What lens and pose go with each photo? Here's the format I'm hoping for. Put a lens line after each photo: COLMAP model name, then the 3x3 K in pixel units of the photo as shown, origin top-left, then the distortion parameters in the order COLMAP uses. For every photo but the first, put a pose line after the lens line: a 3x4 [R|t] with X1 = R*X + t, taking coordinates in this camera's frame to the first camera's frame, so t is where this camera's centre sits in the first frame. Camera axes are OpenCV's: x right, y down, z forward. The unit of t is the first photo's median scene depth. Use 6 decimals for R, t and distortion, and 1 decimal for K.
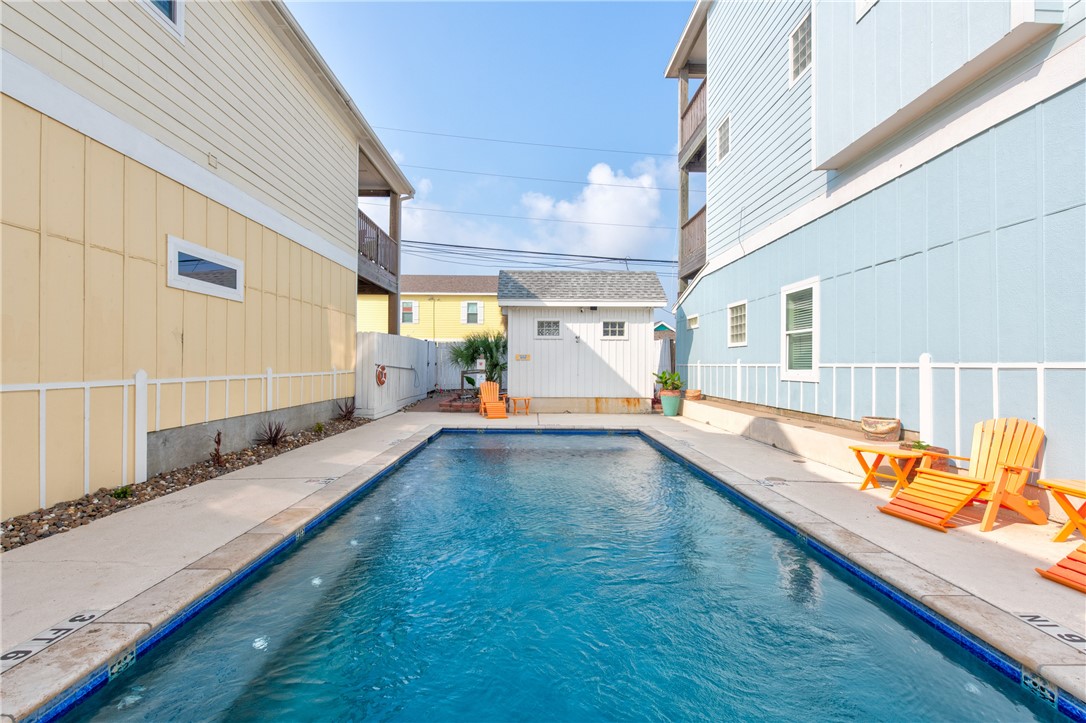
lens RADIAL K [[453.2, 0, 538.1], [0, 453.2, 361.4], [0, 0, 1]] dist [0.000827, -0.000465]
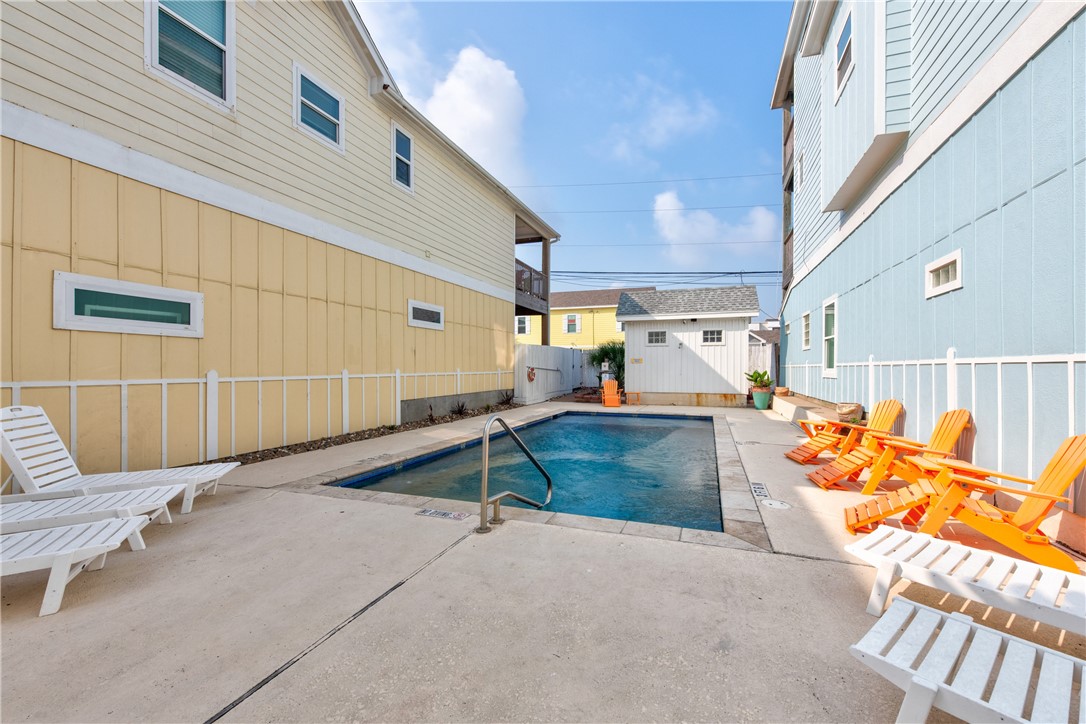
lens RADIAL K [[436.6, 0, 563.0], [0, 436.6, 368.2], [0, 0, 1]] dist [0.007691, -0.000022]
pose [[0.944096, -0.004360, -0.329640, 0.182611], [0.006529, 0.999964, 0.005474, 0.004026], [0.329605, -0.007320, 0.944091, -0.236944]]
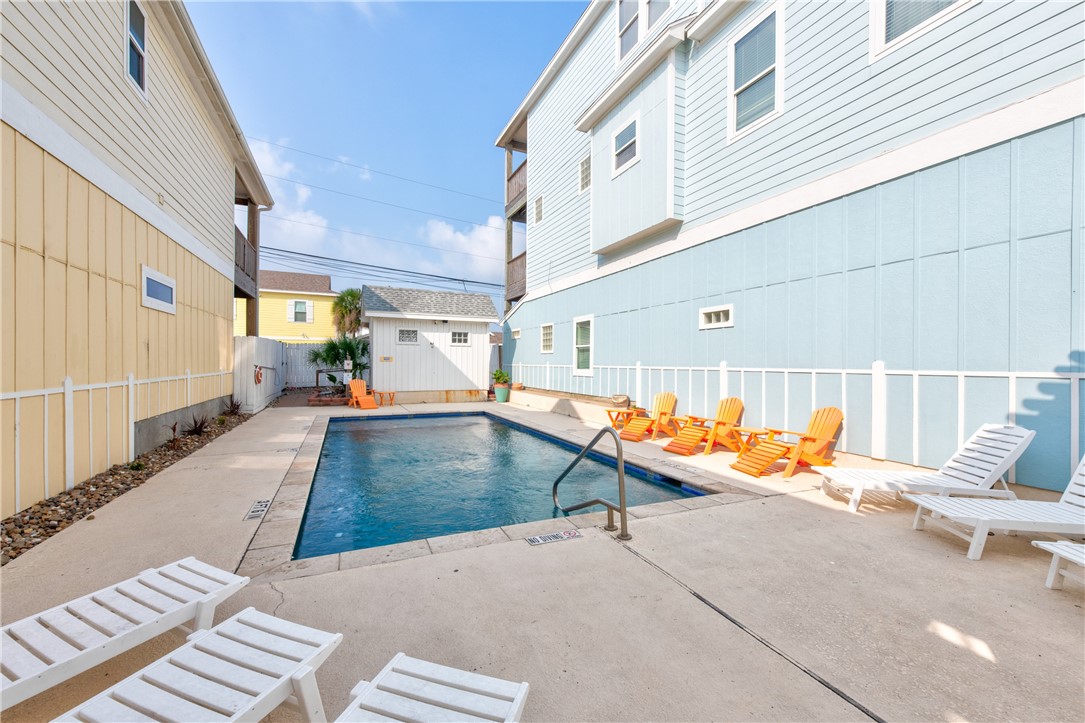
lens RADIAL K [[426.0, 0, 538.5], [0, 426.0, 363.0], [0, 0, 1]] dist [0.008184, 0.000059]
pose [[0.913983, 0.001734, 0.405749, -0.130907], [-0.005659, 0.999948, 0.008474, -0.010659], [-0.405713, -0.010041, 0.913945, -0.228732]]
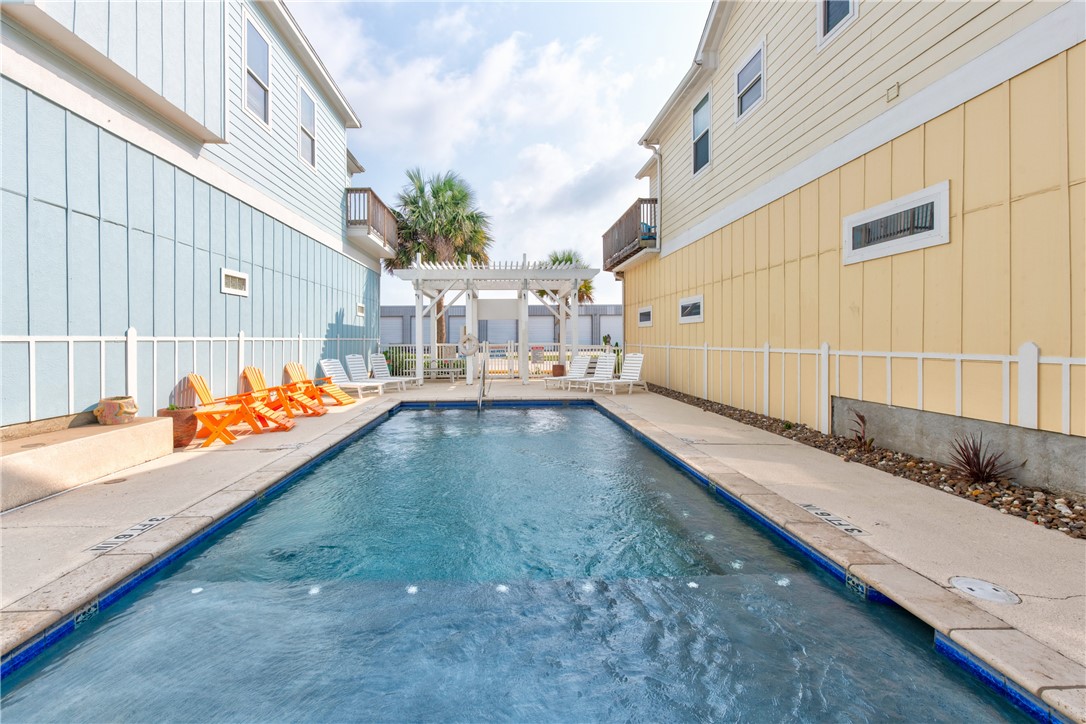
lens RADIAL K [[453.2, 0, 538.1], [0, 453.2, 361.9], [0, 0, 1]] dist [0.000827, -0.000465]
pose [[-0.997813, 0.008519, -0.065553, -0.004633], [0.005729, 0.999075, 0.042621, 0.006286], [0.065855, 0.042152, -0.996938, 0.905485]]
